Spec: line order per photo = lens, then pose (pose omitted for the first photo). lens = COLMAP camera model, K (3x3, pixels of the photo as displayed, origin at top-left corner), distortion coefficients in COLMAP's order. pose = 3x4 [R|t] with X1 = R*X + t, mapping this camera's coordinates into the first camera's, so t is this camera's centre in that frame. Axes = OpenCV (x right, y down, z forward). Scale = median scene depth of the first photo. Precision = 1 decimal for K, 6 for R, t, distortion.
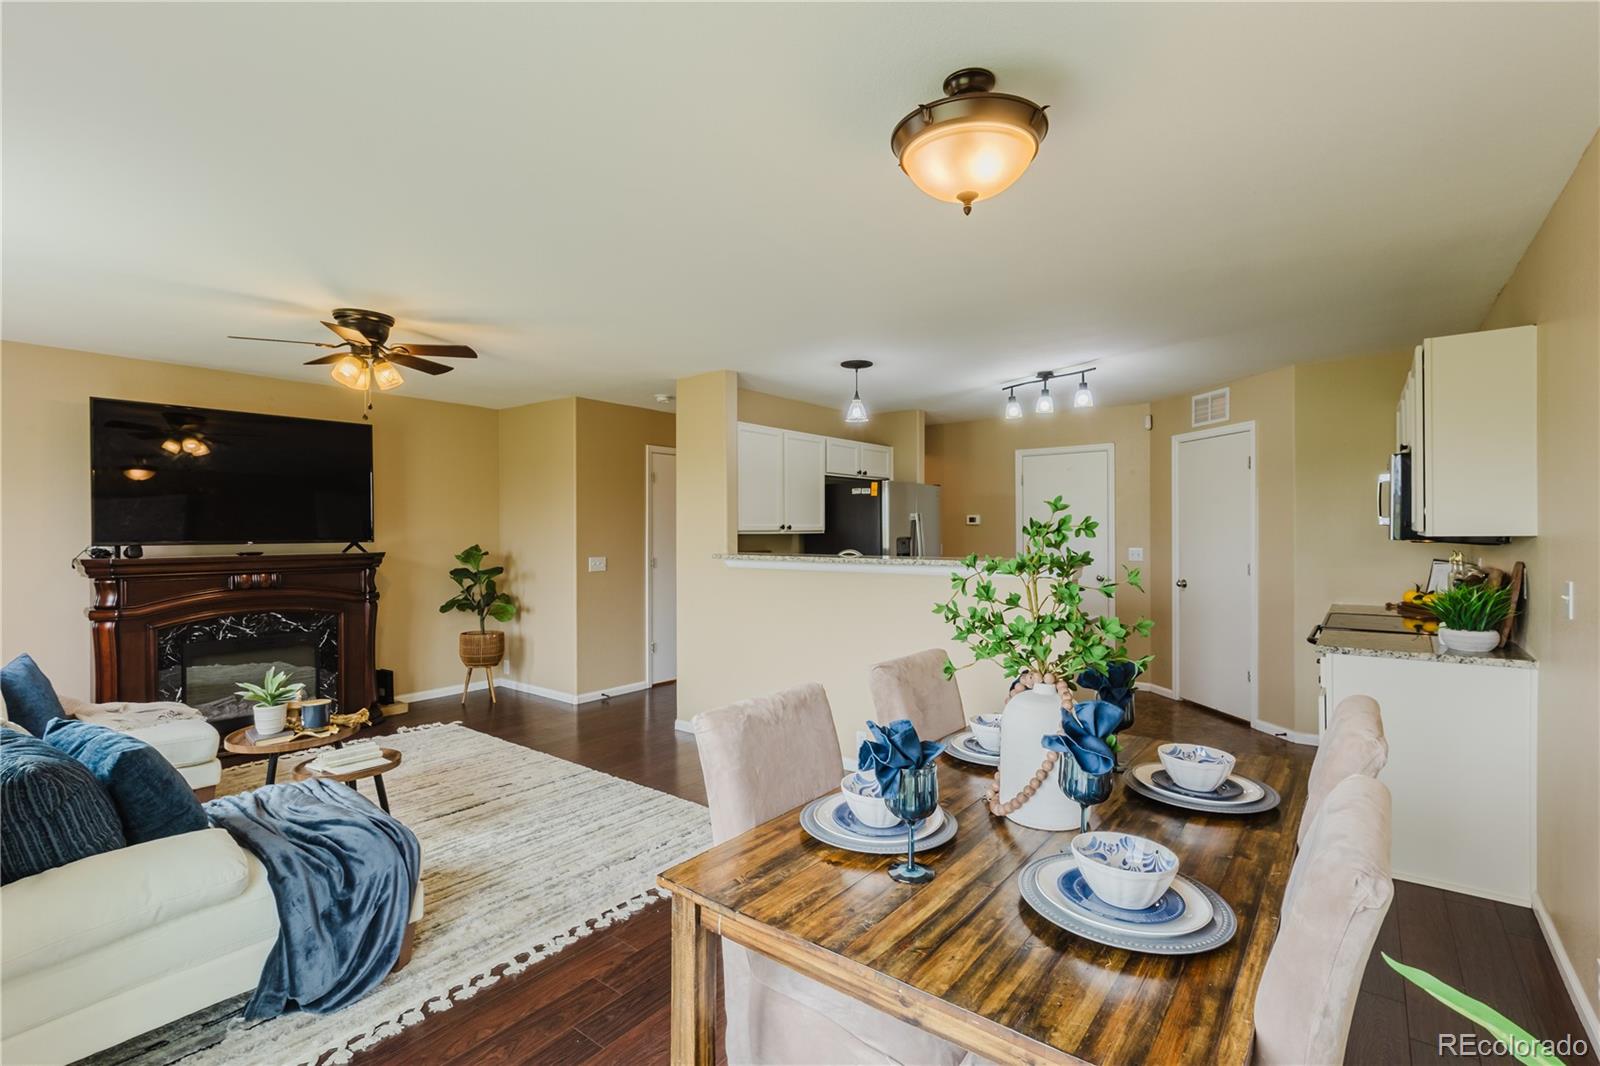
lens RADIAL K [[735.7, 0, 801.4], [0, 735.7, 533.1], [0, 0, 1]] dist [0.001480, 0.000964]
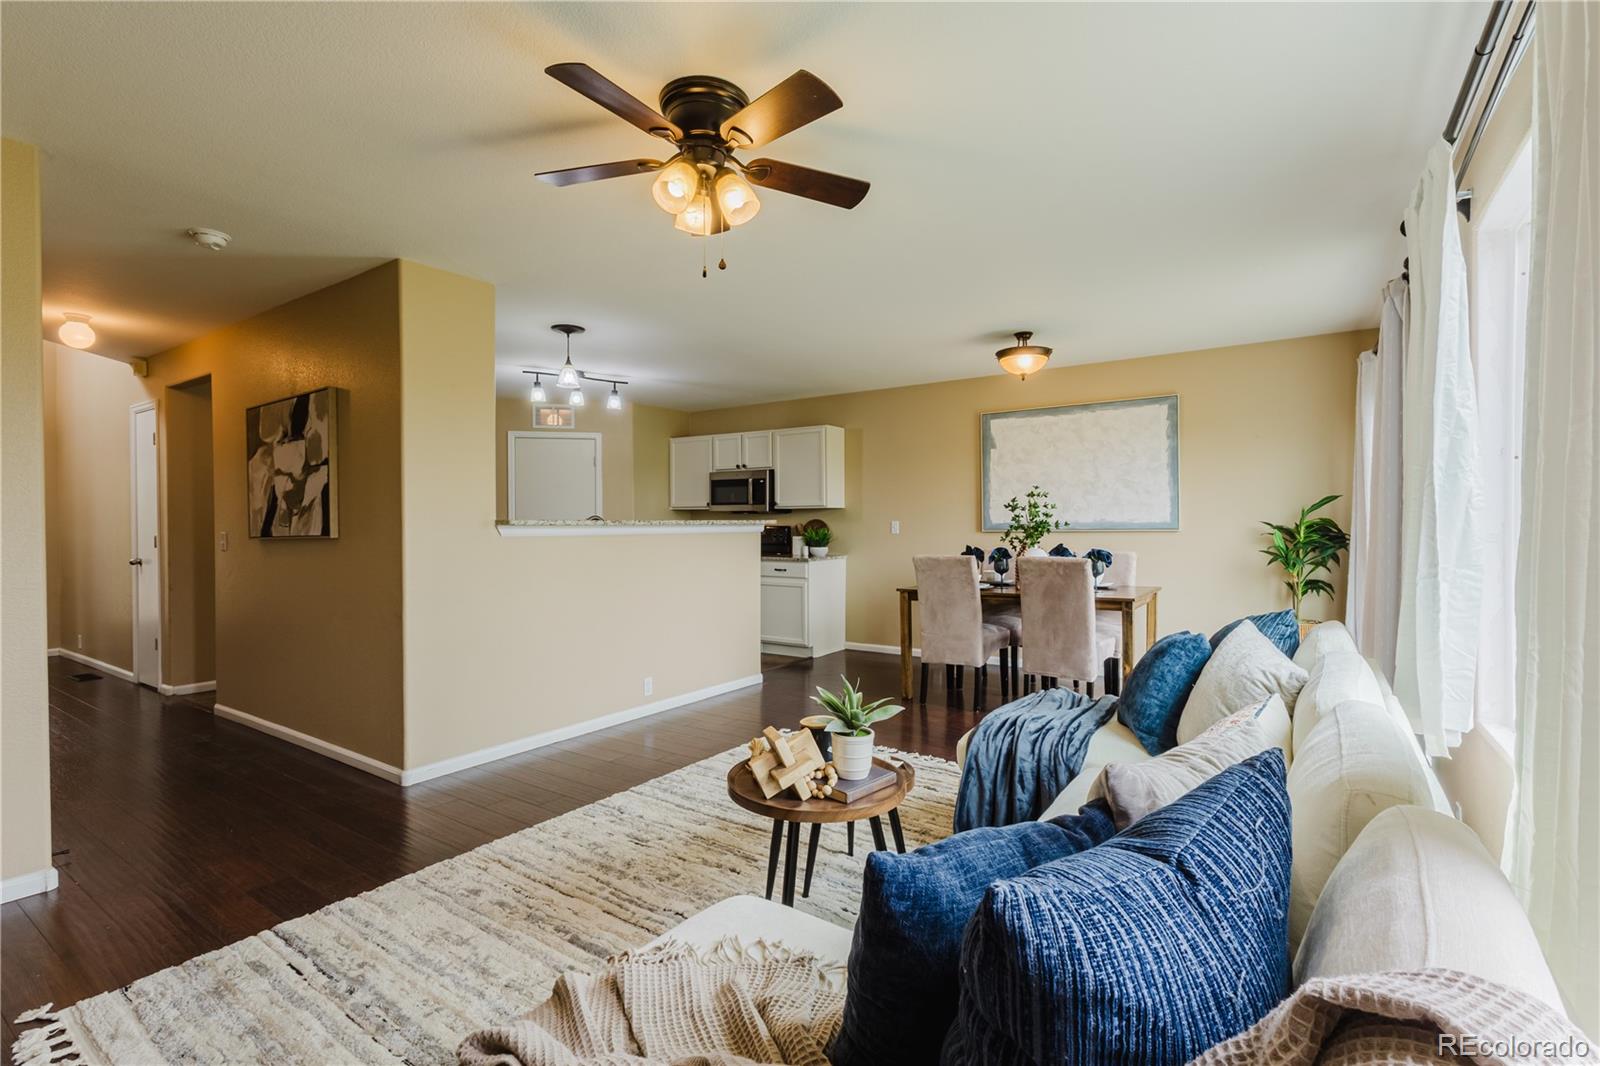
lens RADIAL K [[737.9, 0, 797.3], [0, 737.9, 530.3], [0, 0, 1]] dist [0.001488, 0.000431]
pose [[-0.044690, -0.004243, 0.998992, -0.836947], [0.008528, 0.999953, 0.004629, 0.034654], [-0.998964, 0.008726, -0.044652, 0.659154]]
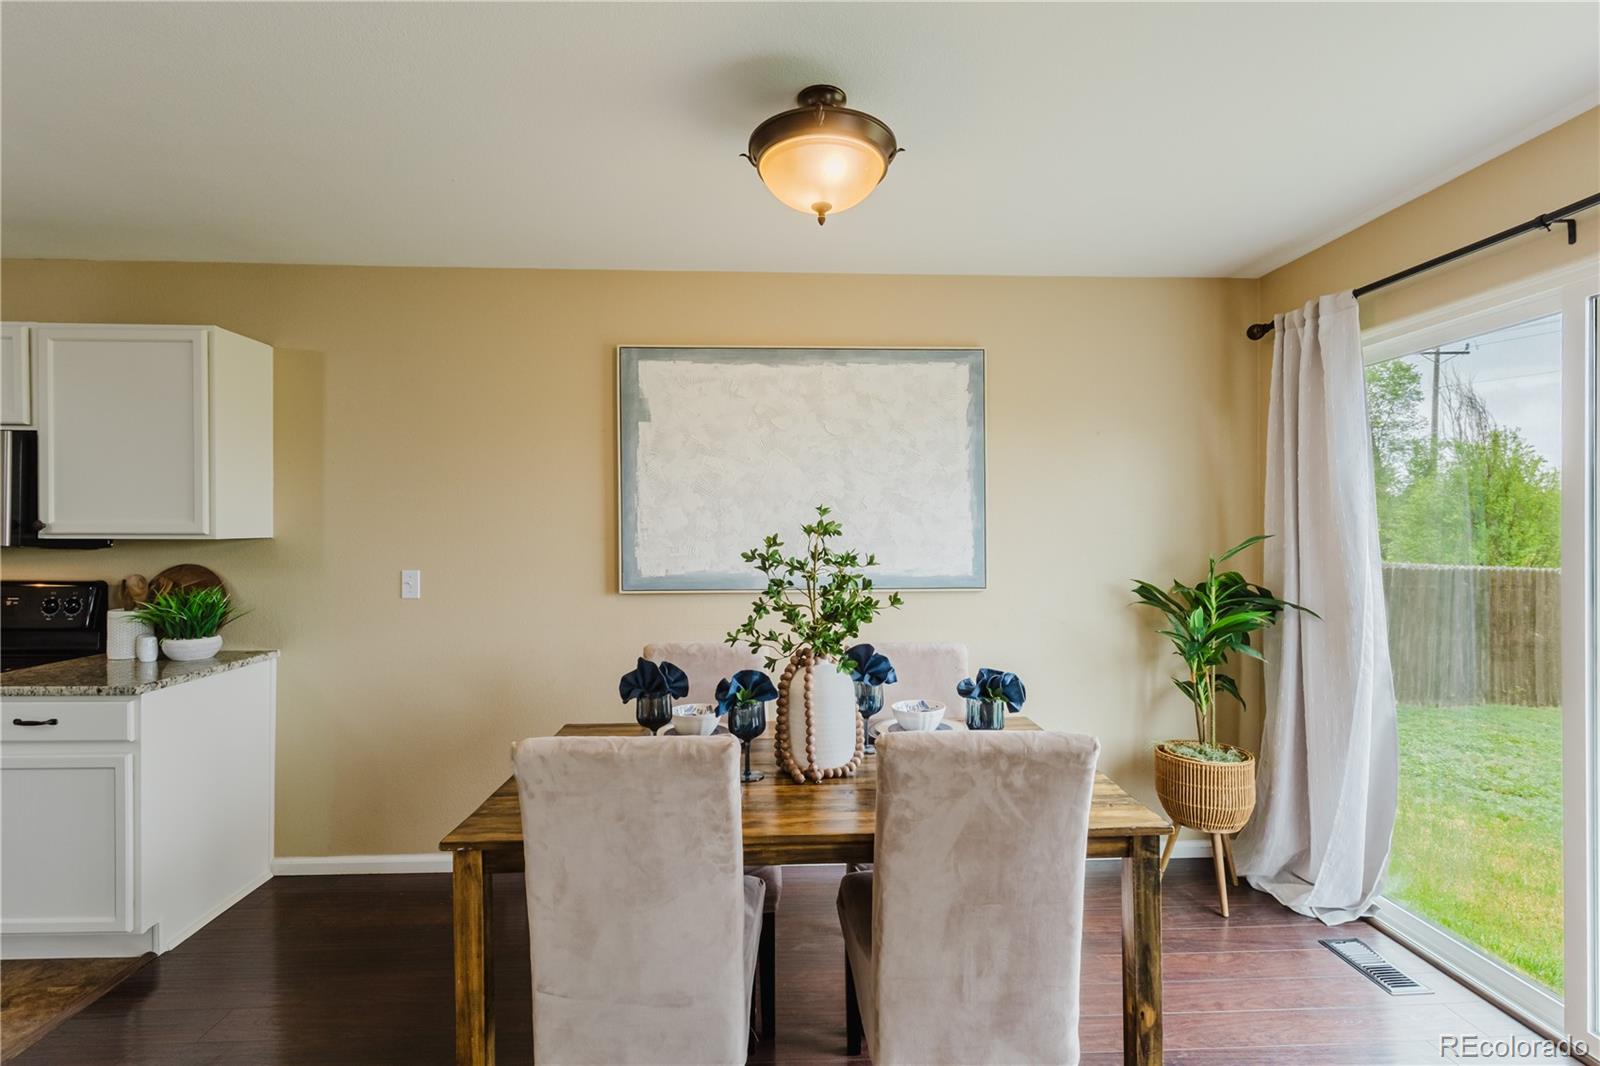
lens RADIAL K [[737.9, 0, 797.3], [0, 737.9, 530.3], [0, 0, 1]] dist [0.001488, 0.000431]
pose [[-0.634564, 0.001339, 0.772869, -0.181316], [0.003308, 0.999994, 0.000984, -0.004193], [-0.772863, 0.003181, -0.634565, 0.560652]]
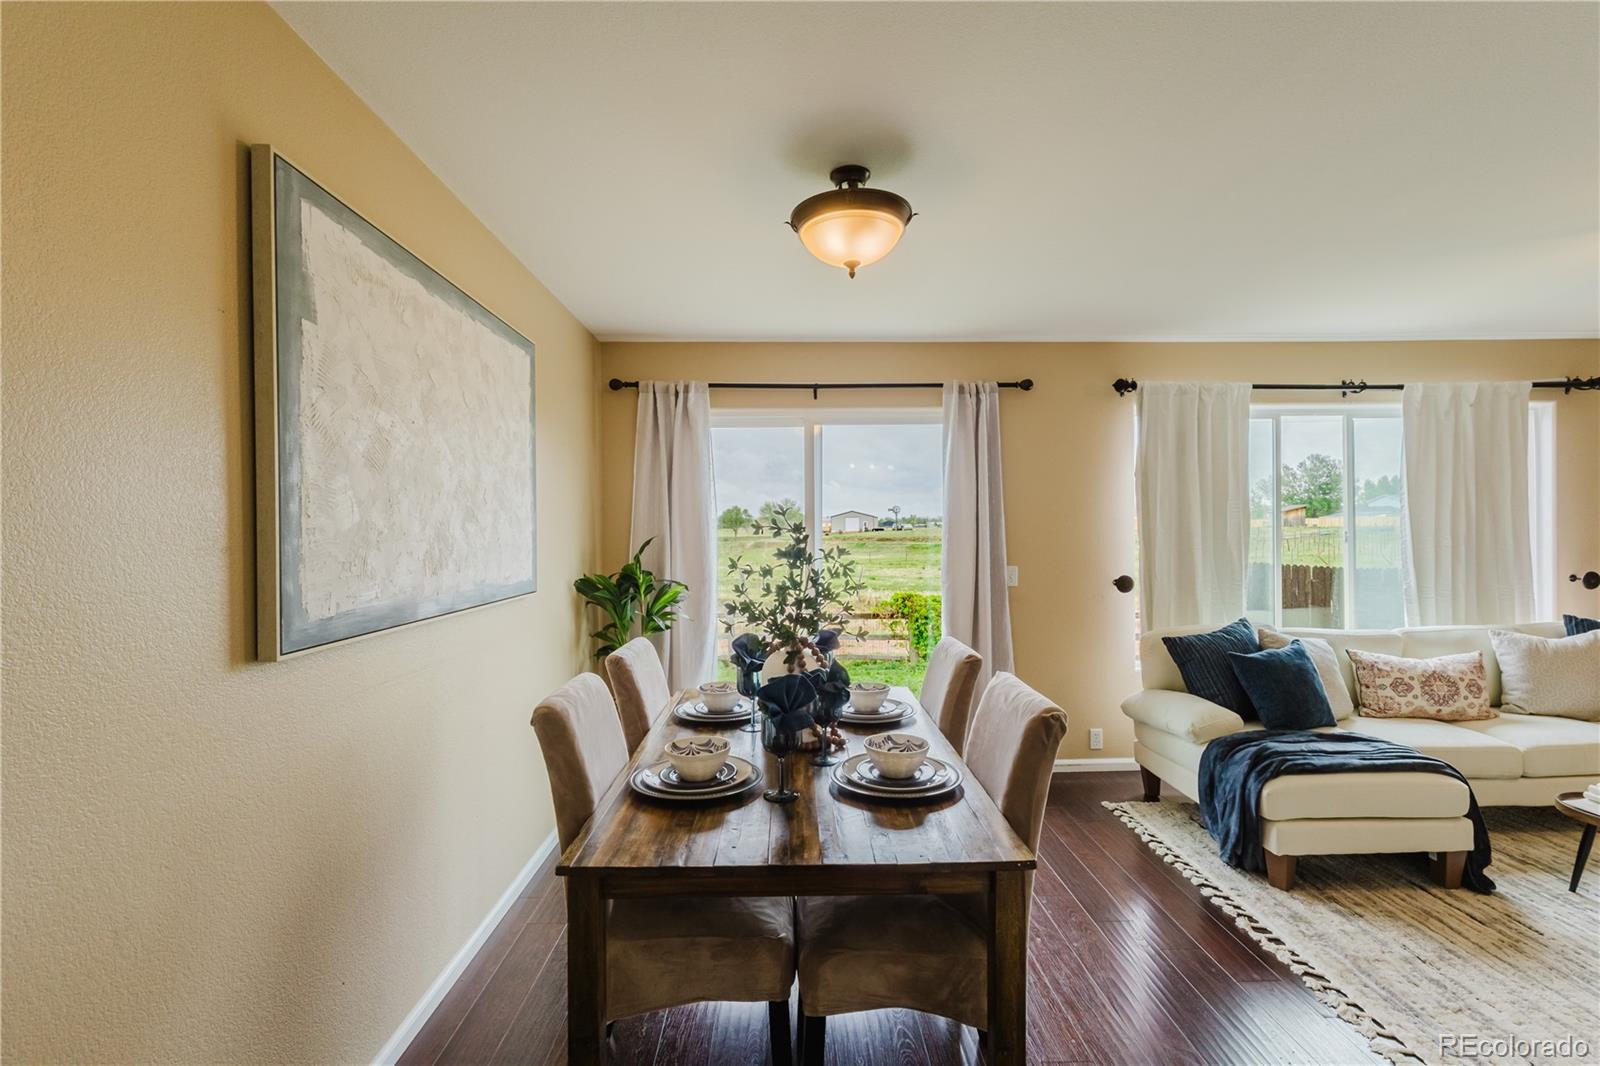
lens RADIAL K [[732.0, 0, 800.1], [0, 732.0, 531.1], [0, 0, 1]] dist [-0.000810, 0.002312]
pose [[-0.784188, 0.007066, -0.620484, 0.360380], [0.006864, 0.999973, 0.002713, -0.003465], [0.620486, -0.002131, -0.784215, 0.641266]]
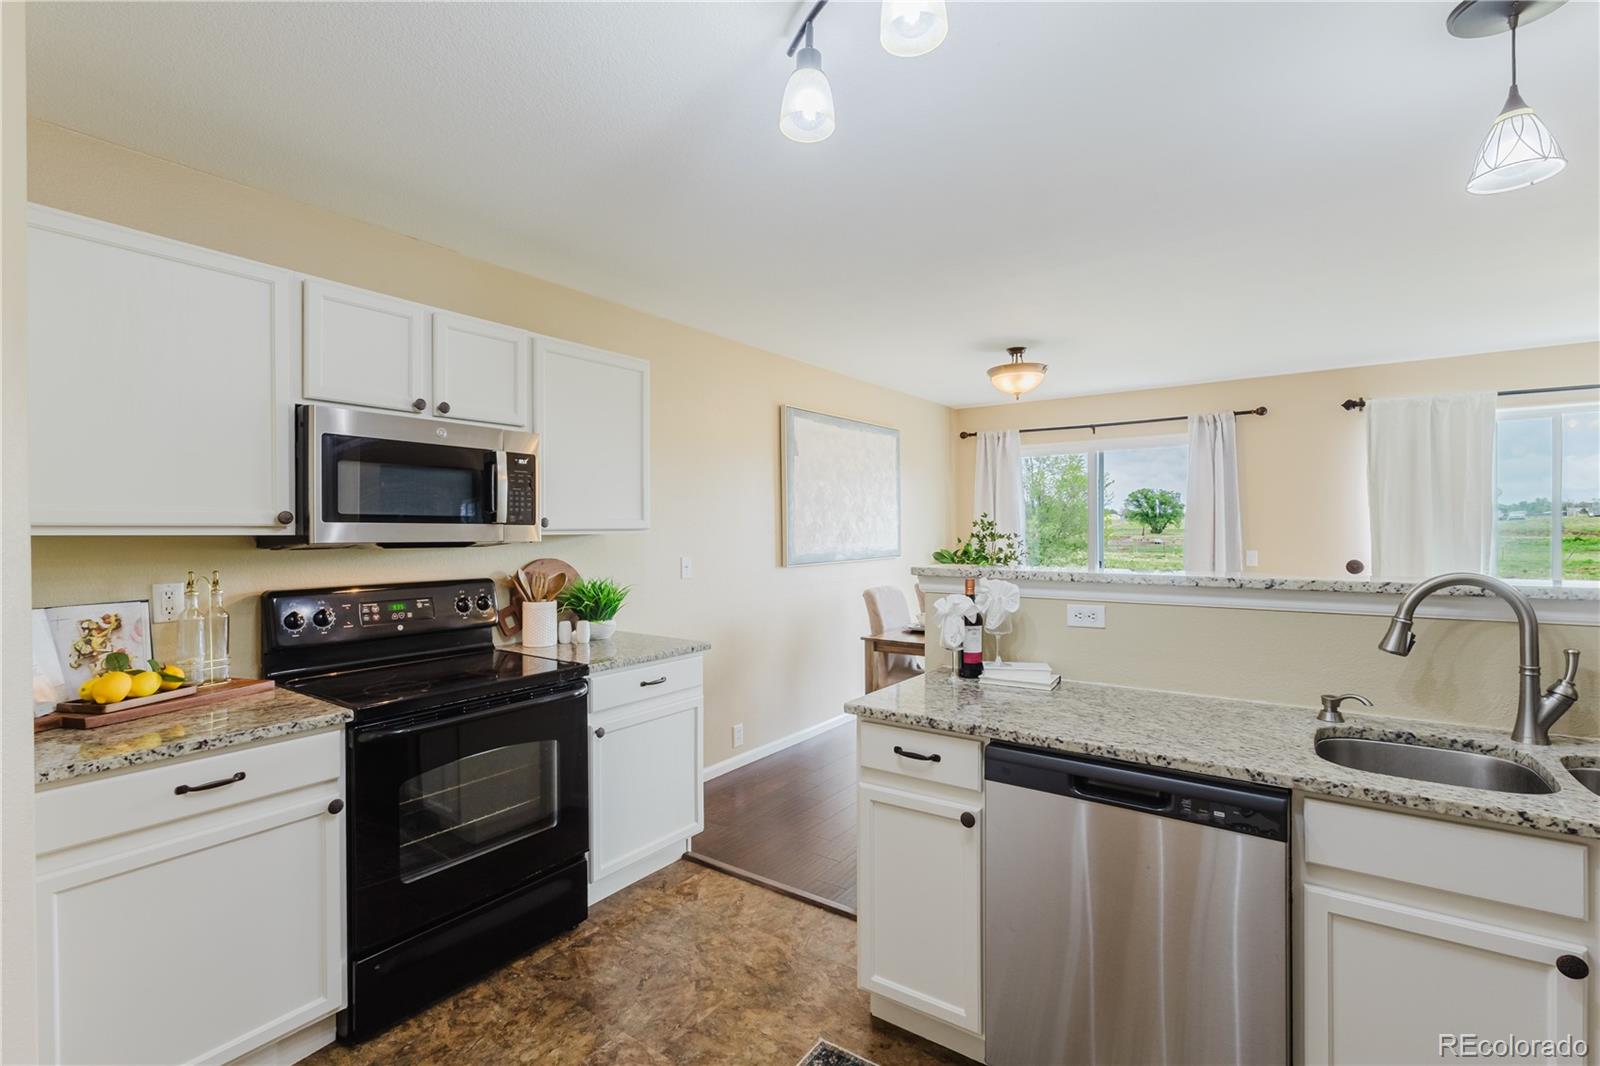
lens RADIAL K [[732.0, 0, 800.1], [0, 732.0, 531.1], [0, 0, 1]] dist [-0.000810, 0.002312]
pose [[-0.999478, 0.010640, -0.030495, 0.355521], [0.010394, 0.999912, 0.008218, -0.004618], [0.030580, 0.007896, -0.999501, 1.169977]]
